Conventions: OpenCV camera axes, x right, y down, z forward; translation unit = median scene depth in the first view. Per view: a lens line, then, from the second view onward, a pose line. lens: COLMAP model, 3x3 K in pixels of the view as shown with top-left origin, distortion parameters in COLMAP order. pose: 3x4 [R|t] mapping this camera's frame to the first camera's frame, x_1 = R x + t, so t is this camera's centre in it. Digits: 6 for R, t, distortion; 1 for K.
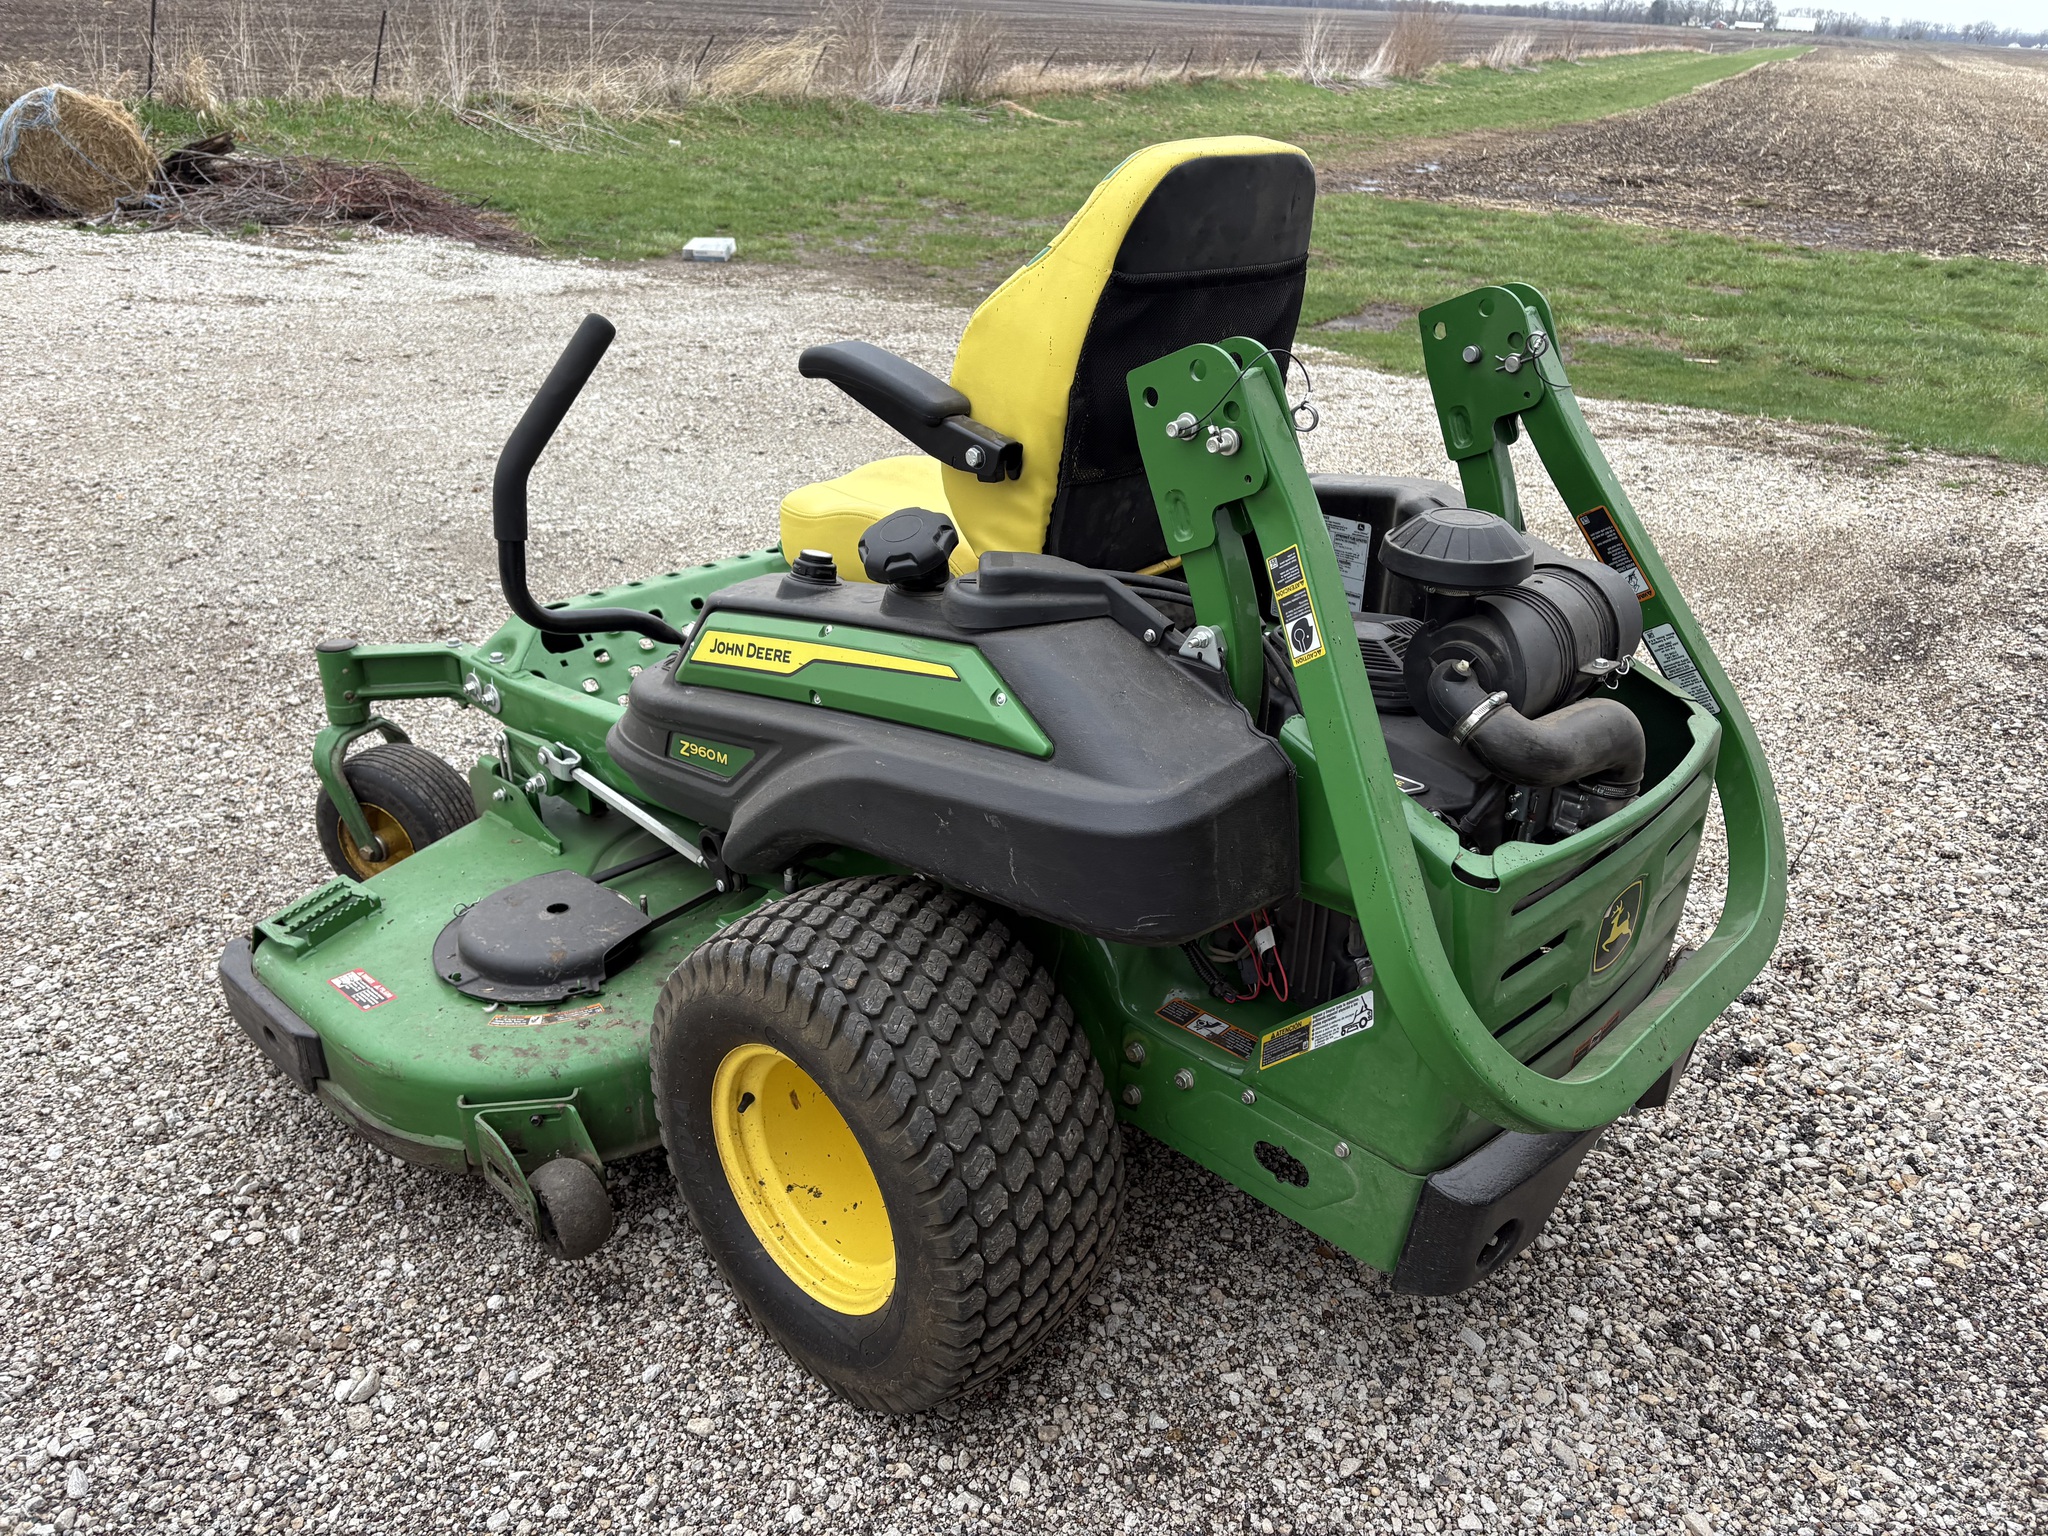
lens RADIAL K [[1562.6, 0, 1018.0], [0, 1562.6, 780.4], [0, 0, 1]] dist [0.034361, 0.000031]
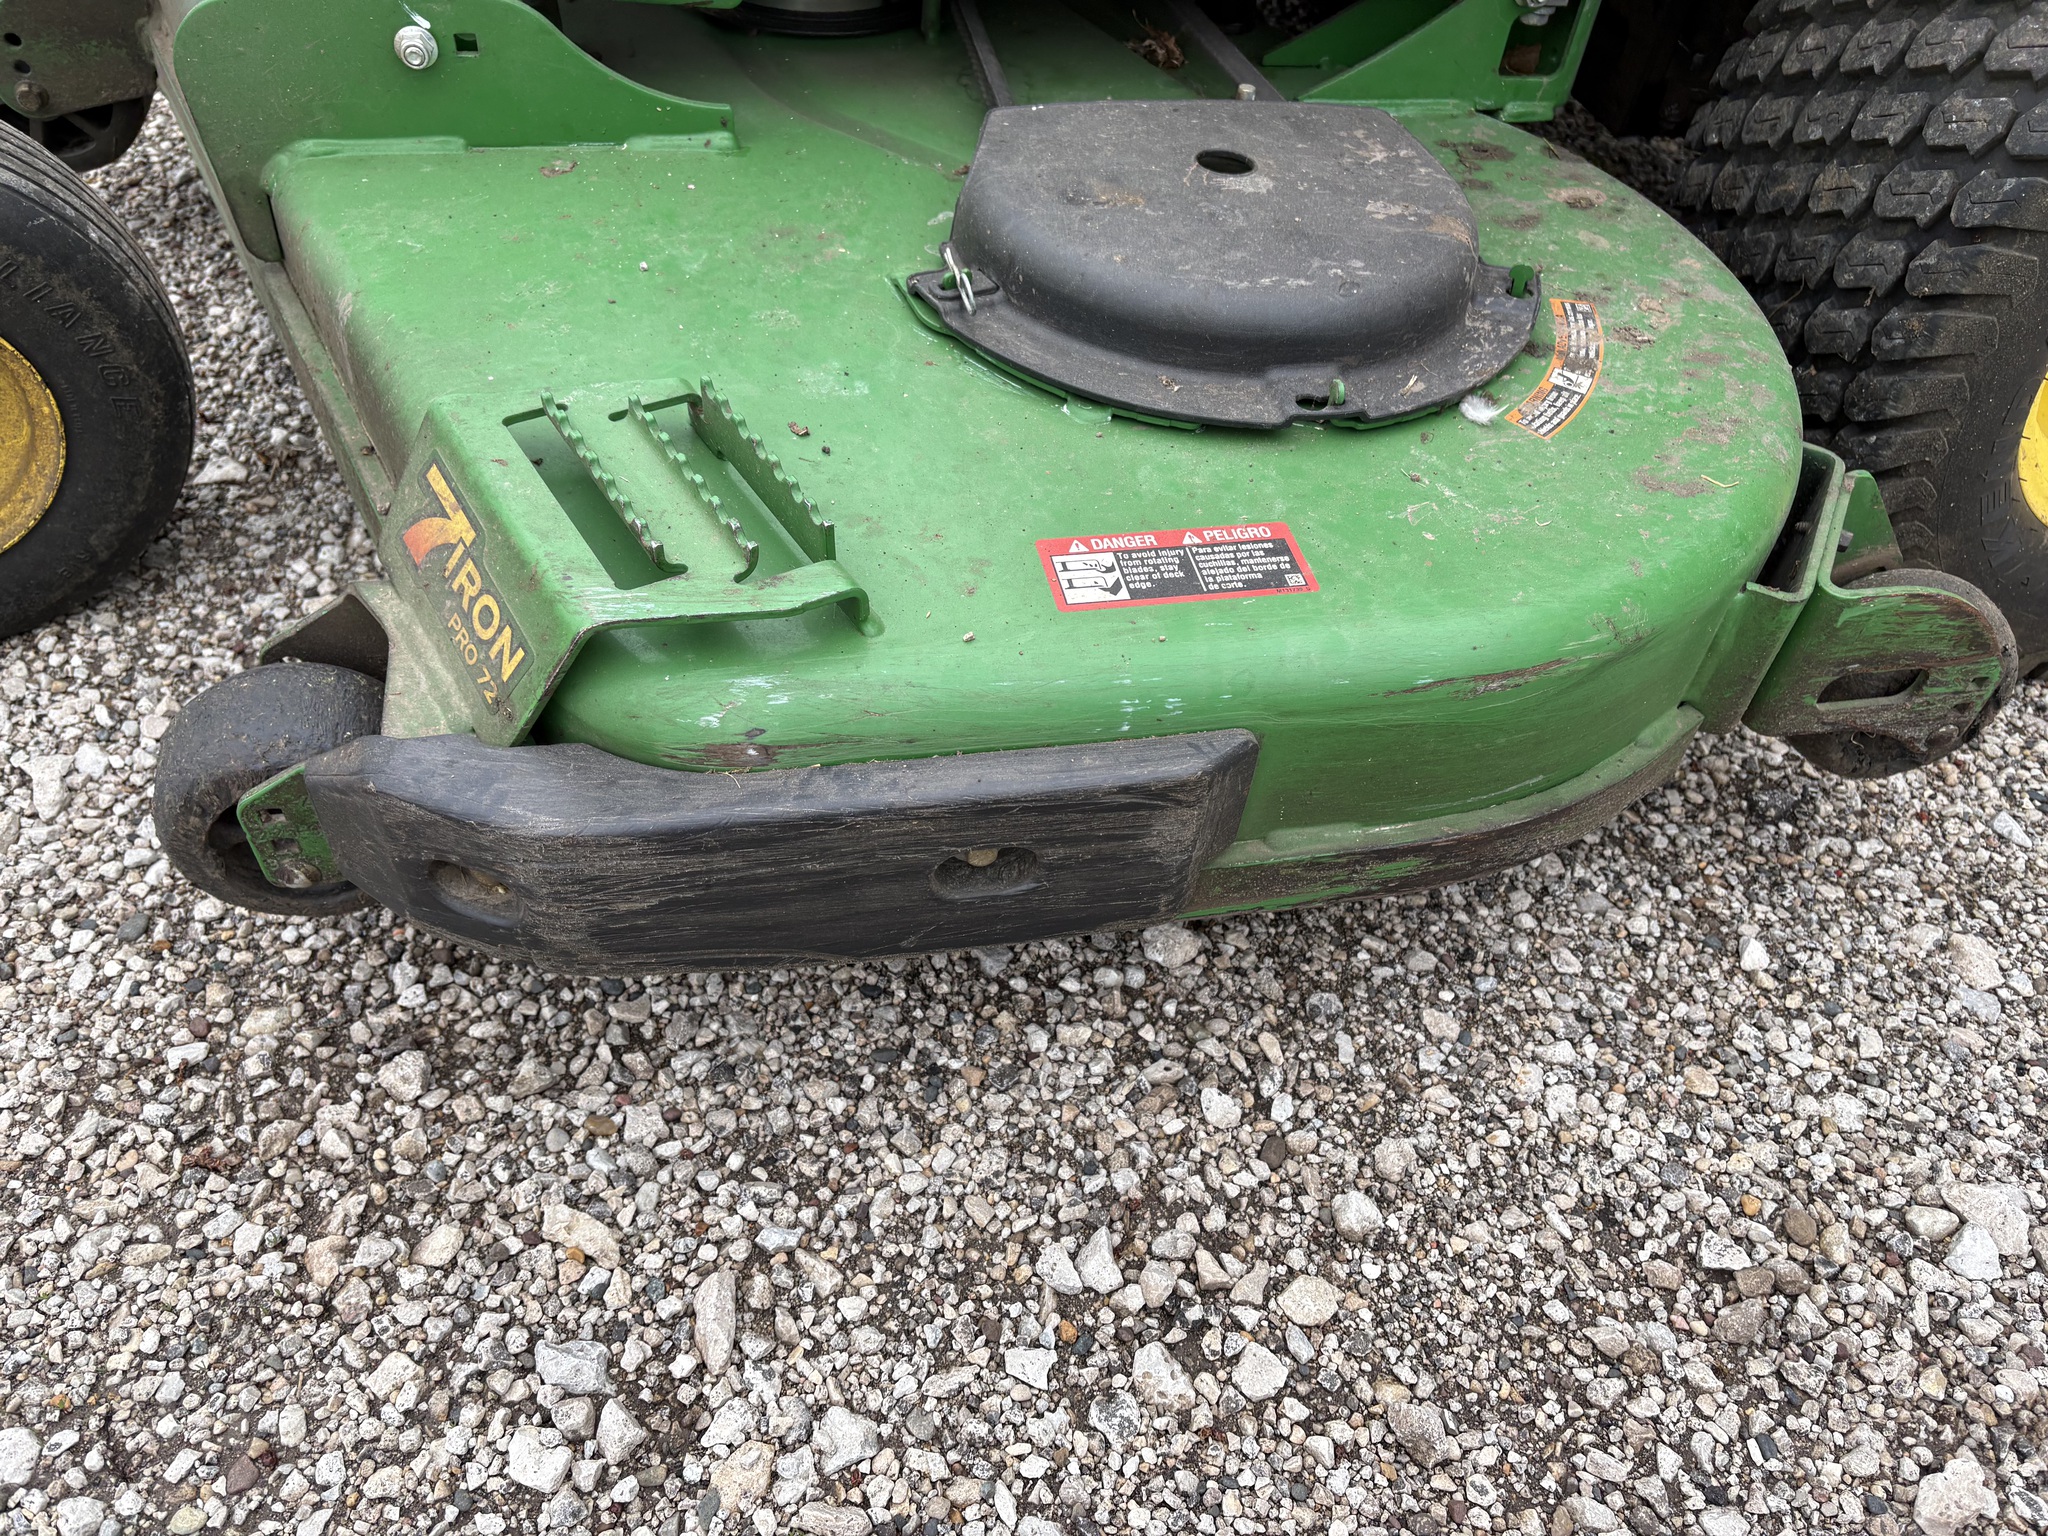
lens RADIAL K [[1564.1, 0, 1023.0], [0, 1564.1, 777.3], [0, 0, 1]] dist [0.023601, -0.010294]
pose [[0.550471, -0.558591, 0.620450, -0.740384], [0.263600, 0.821458, 0.505689, 0.001990], [-0.792147, -0.114816, 0.599433, 0.944801]]
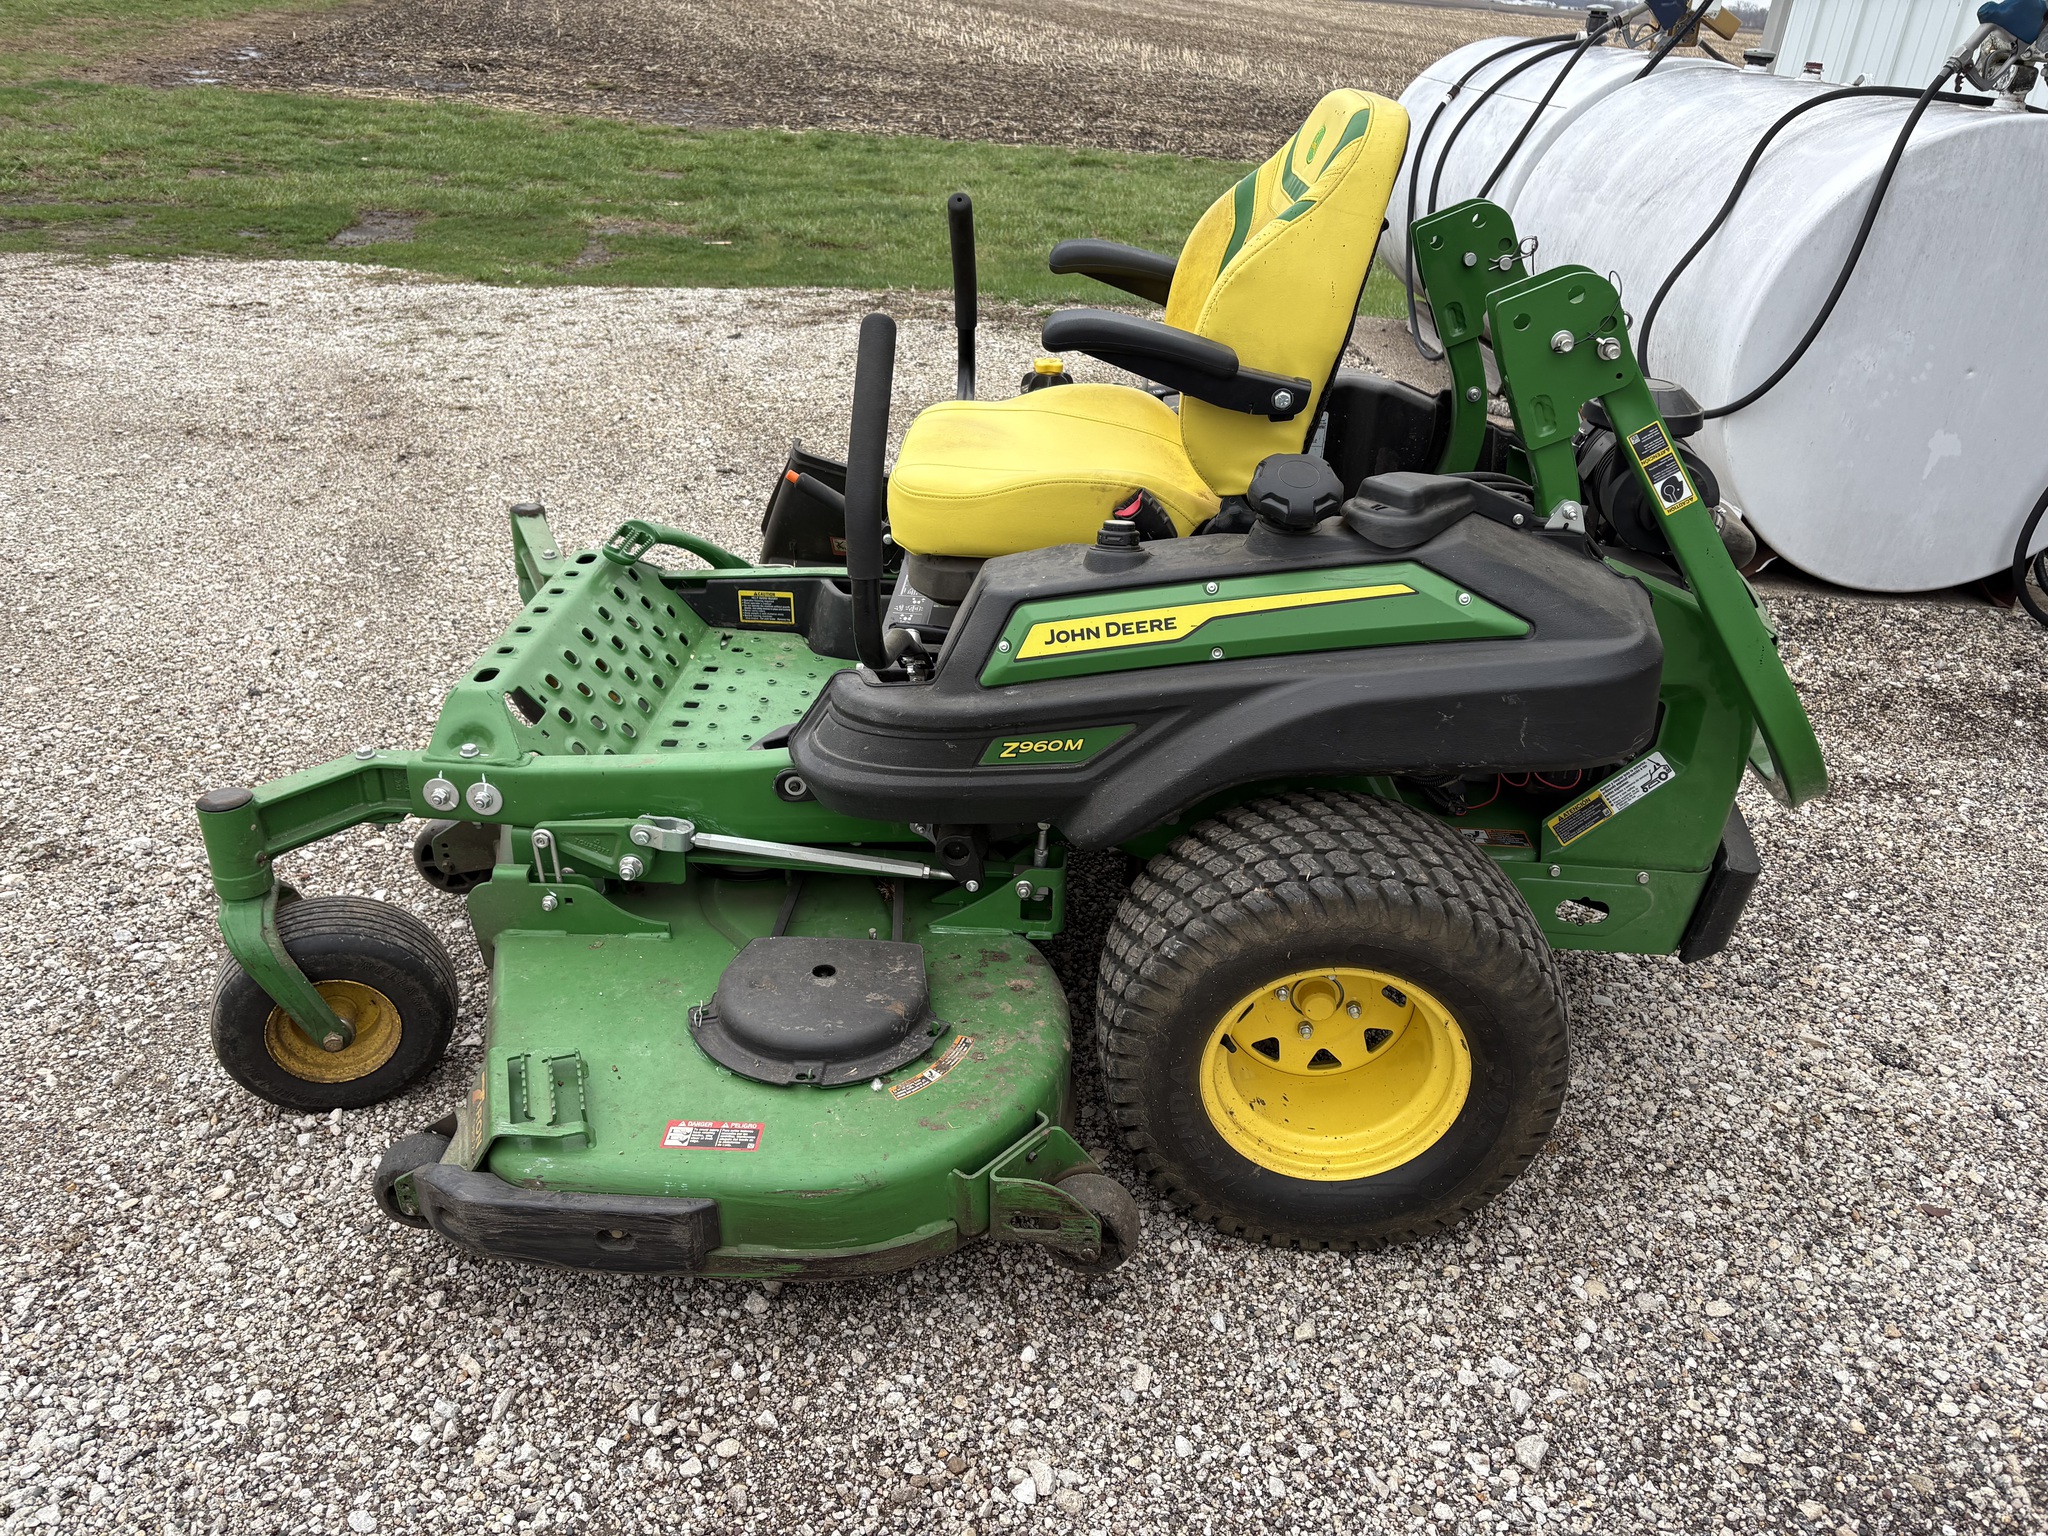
lens RADIAL K [[1562.6, 0, 1018.0], [0, 1562.6, 780.4], [0, 0, 1]] dist [0.034361, 0.000031]
pose [[0.757649, -0.298734, 0.580281, -0.830504], [0.258673, 0.953731, 0.153251, -0.160195], [-0.599214, 0.033993, 0.799867, 0.233516]]
